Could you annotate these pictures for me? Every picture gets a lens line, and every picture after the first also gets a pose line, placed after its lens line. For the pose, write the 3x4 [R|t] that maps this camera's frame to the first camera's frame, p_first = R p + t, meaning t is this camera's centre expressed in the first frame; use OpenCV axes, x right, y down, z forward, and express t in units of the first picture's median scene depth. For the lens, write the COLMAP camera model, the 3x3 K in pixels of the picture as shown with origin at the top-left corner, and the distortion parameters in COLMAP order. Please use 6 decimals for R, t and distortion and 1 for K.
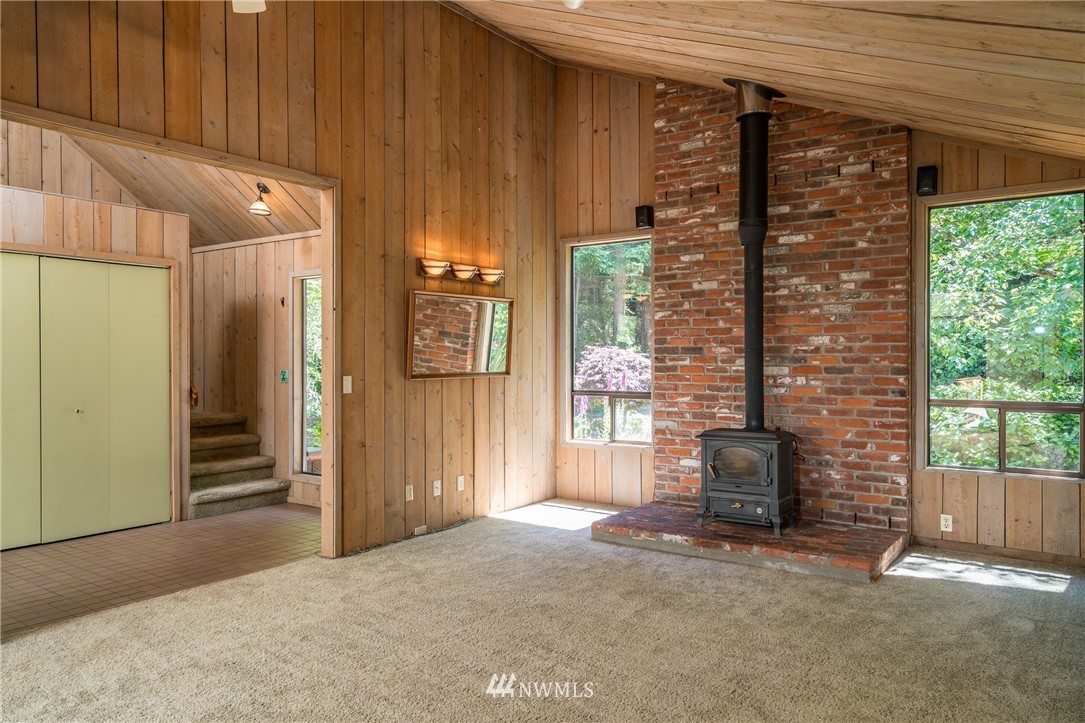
lens RADIAL K [[745.7, 0, 542.4], [0, 745.7, 365.2], [0, 0, 1]] dist [0.001620, 0.002669]
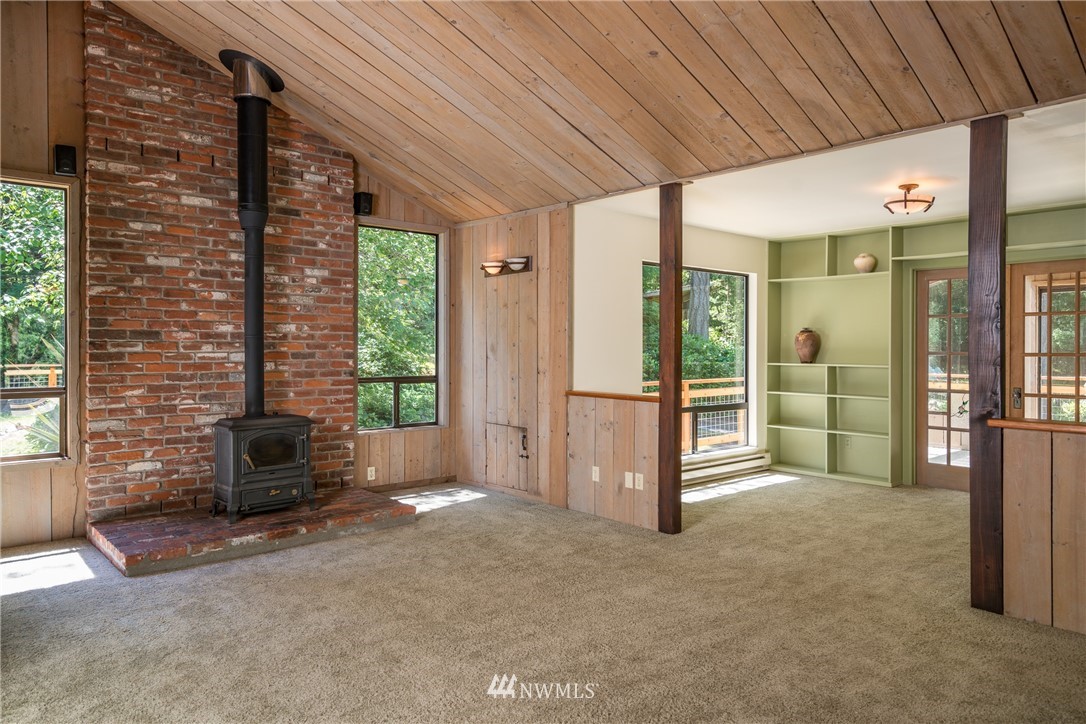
lens RADIAL K [[718.5, 0, 541.0], [0, 718.5, 352.1], [0, 0, 1]] dist [0.005050, -0.000272]
pose [[0.217914, -0.004947, 0.975955, -0.565291], [0.005764, 0.999976, 0.003782, -0.000295], [-0.975951, 0.004801, 0.217938, 0.418884]]
